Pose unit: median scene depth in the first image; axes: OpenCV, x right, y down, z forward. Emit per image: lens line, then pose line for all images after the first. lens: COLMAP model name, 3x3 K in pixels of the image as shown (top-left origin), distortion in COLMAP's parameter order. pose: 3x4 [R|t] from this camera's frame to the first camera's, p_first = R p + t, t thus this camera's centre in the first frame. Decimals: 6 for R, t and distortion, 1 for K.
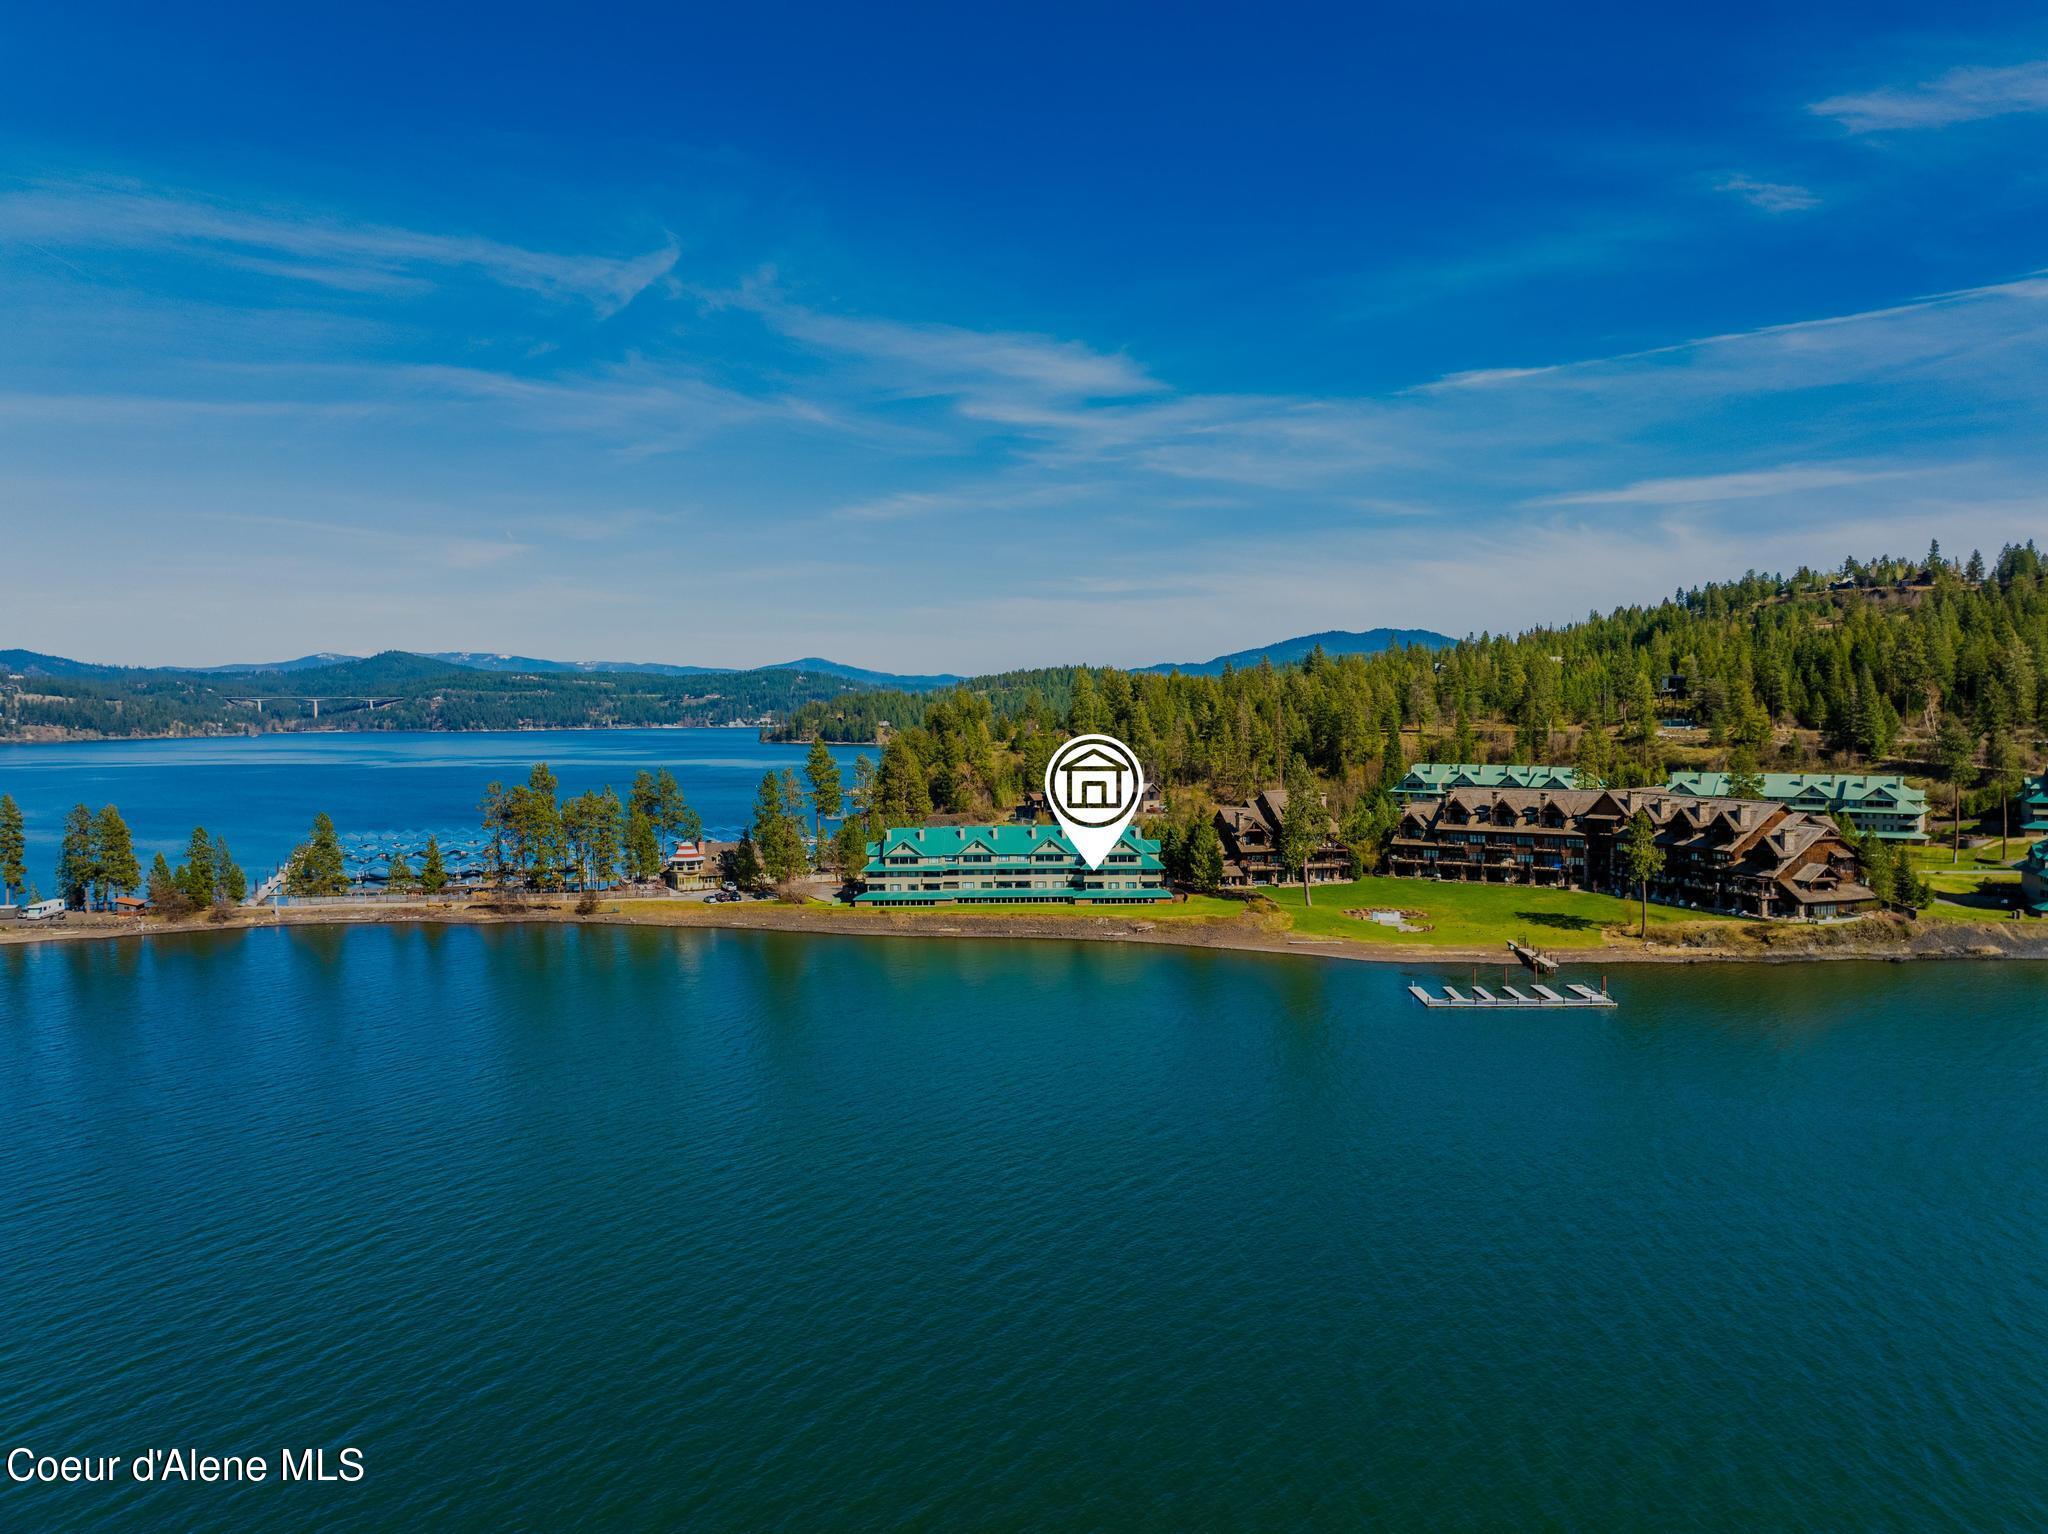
lens RADIAL K [[1433.9, 0, 1024.0], [0, 1433.9, 767.0], [0, 0, 1]] dist [-0.030755, -0.007071]
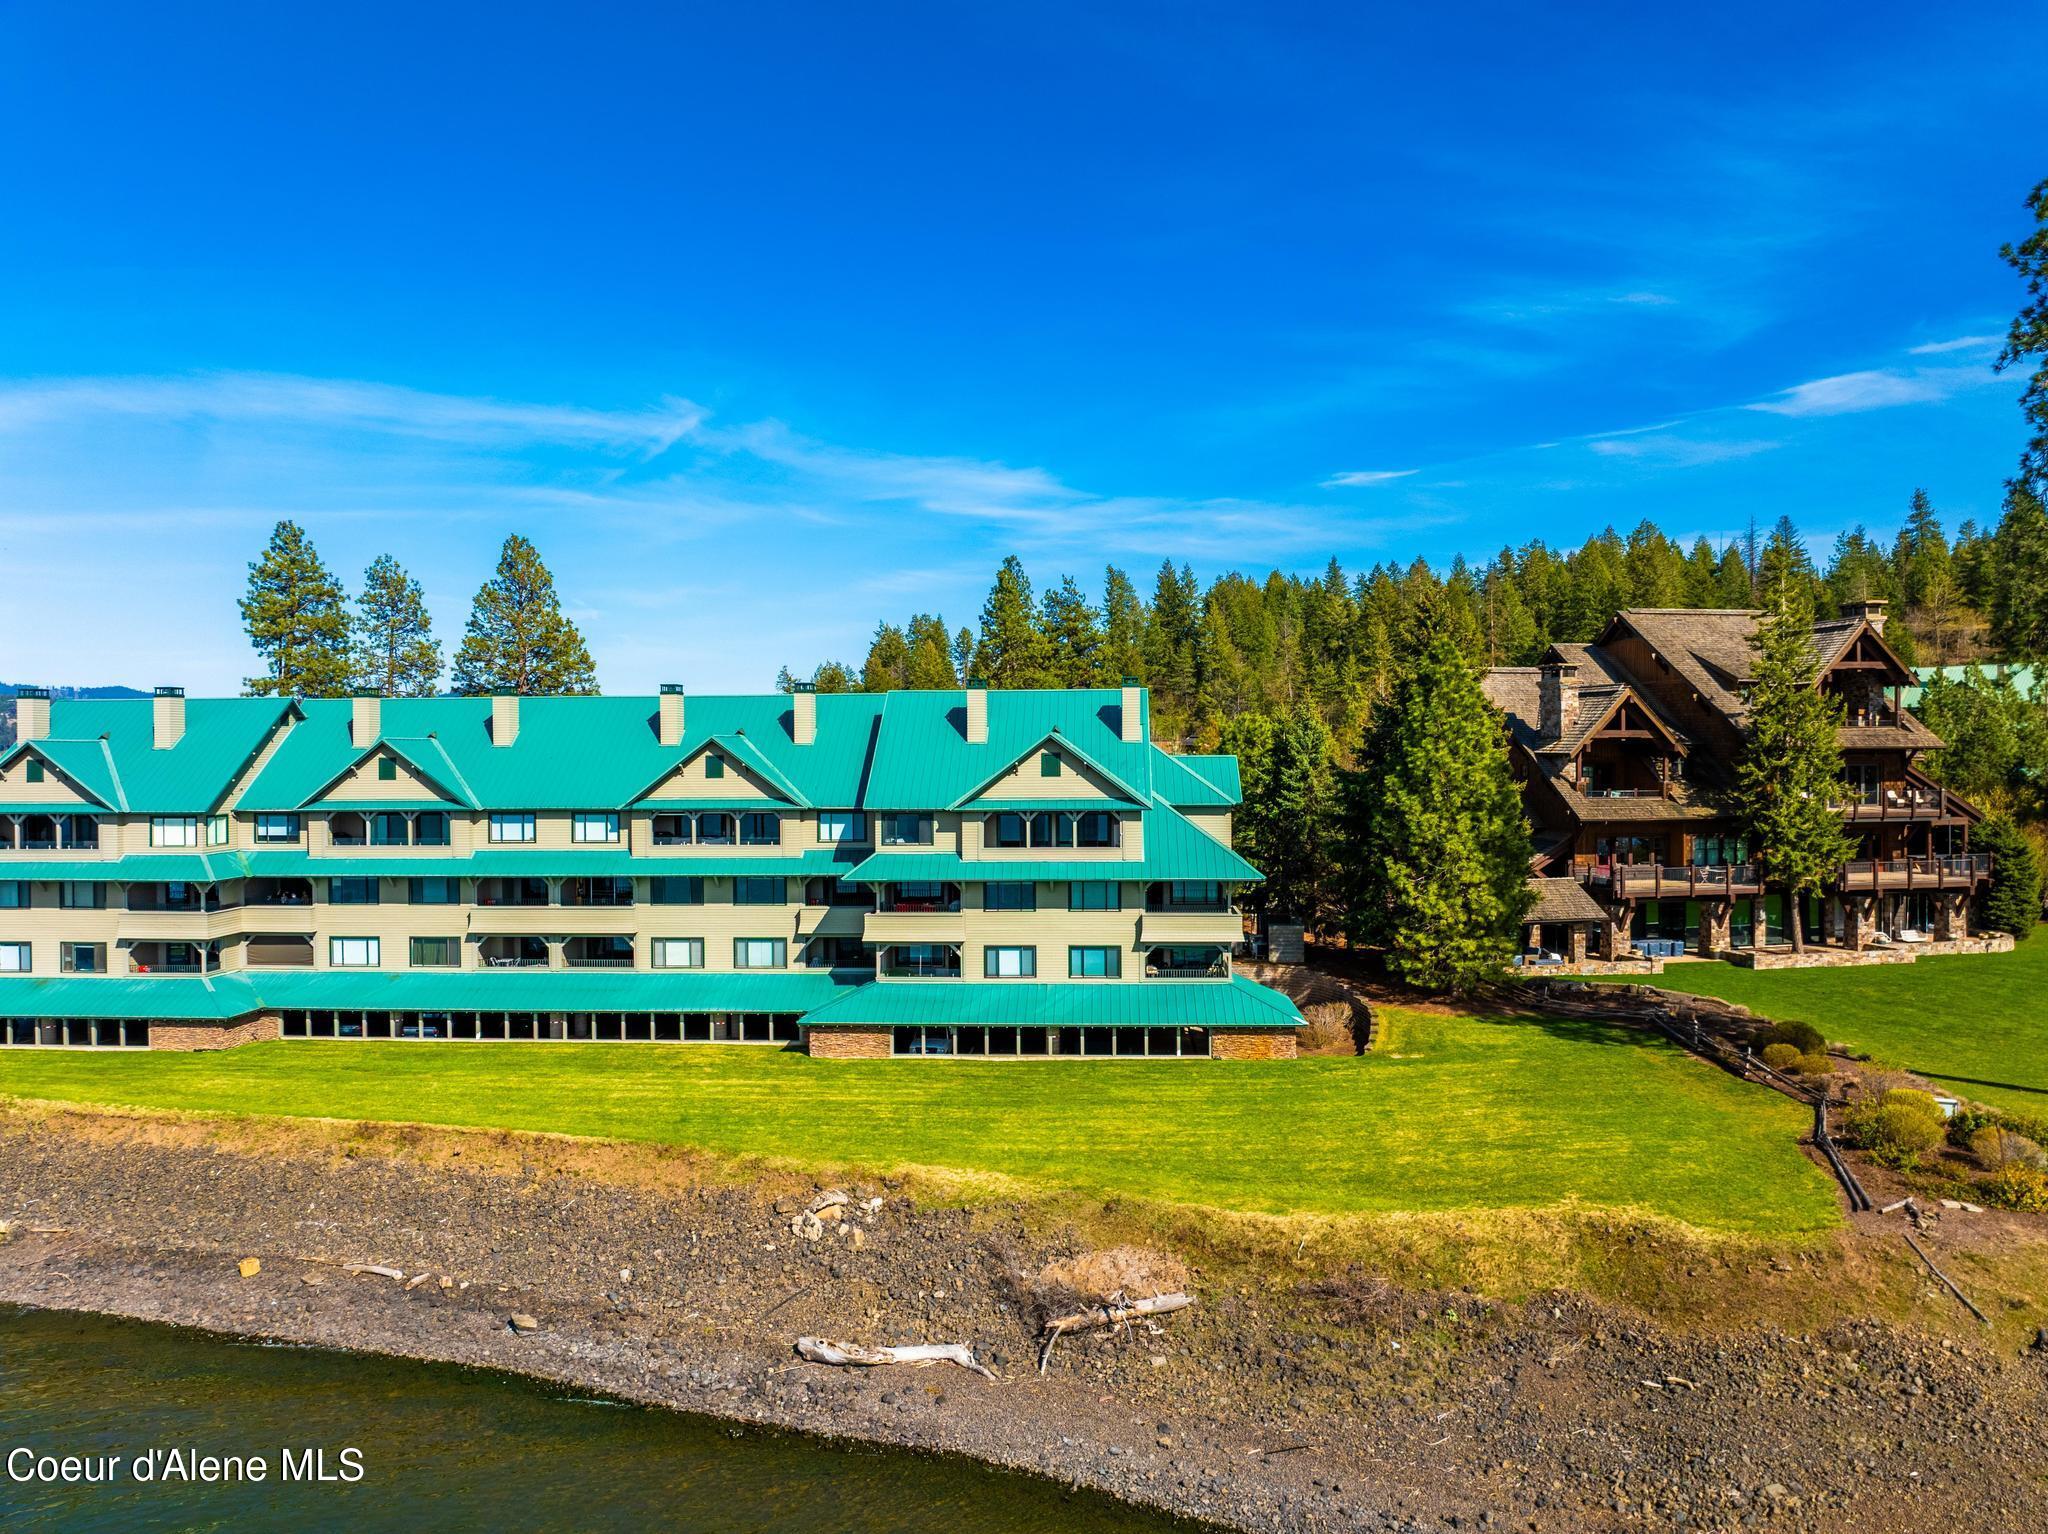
lens RADIAL K [[1435.8, 0, 1032.6], [0, 1435.8, 762.6], [0, 0, 1]] dist [-0.021257, -0.033612]
pose [[0.998266, 0.002239, -0.058828, 0.073577], [-0.004056, 0.999518, -0.030785, 0.057289], [0.058731, 0.030970, 0.997793, 0.750777]]
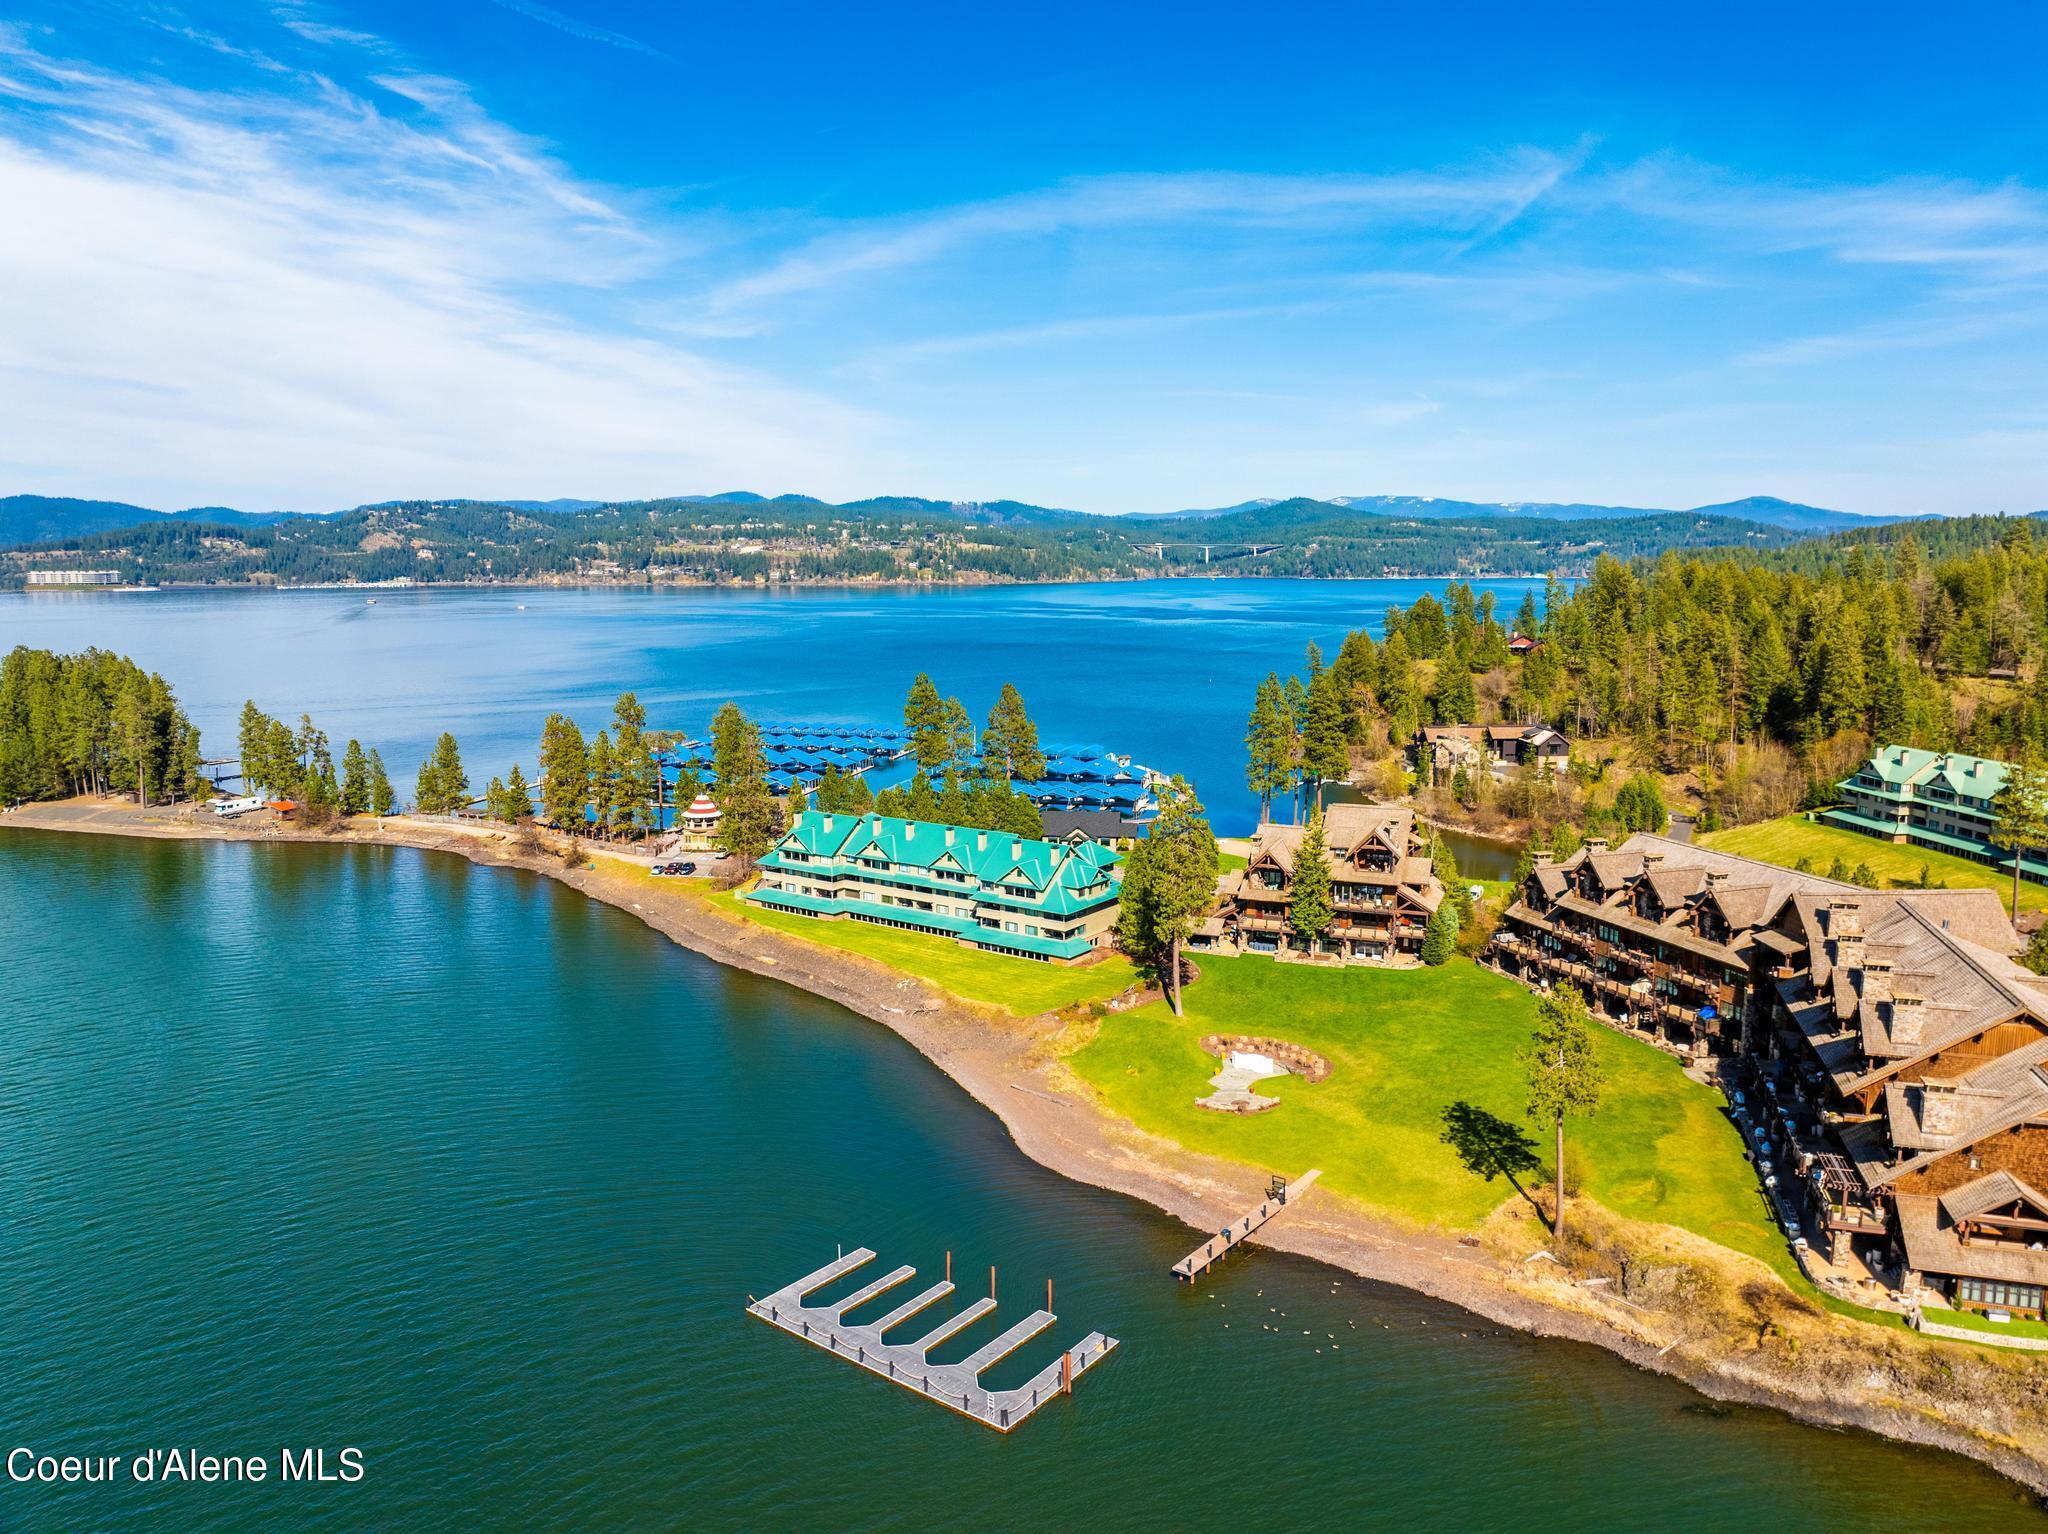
lens RADIAL K [[1435.8, 0, 1032.6], [0, 1435.8, 762.6], [0, 0, 1]] dist [-0.021257, -0.033612]
pose [[0.813437, 0.086771, -0.575144, 0.448033], [-0.025209, 0.993140, 0.114180, -0.075620], [0.581106, -0.078380, 0.810045, 0.411113]]
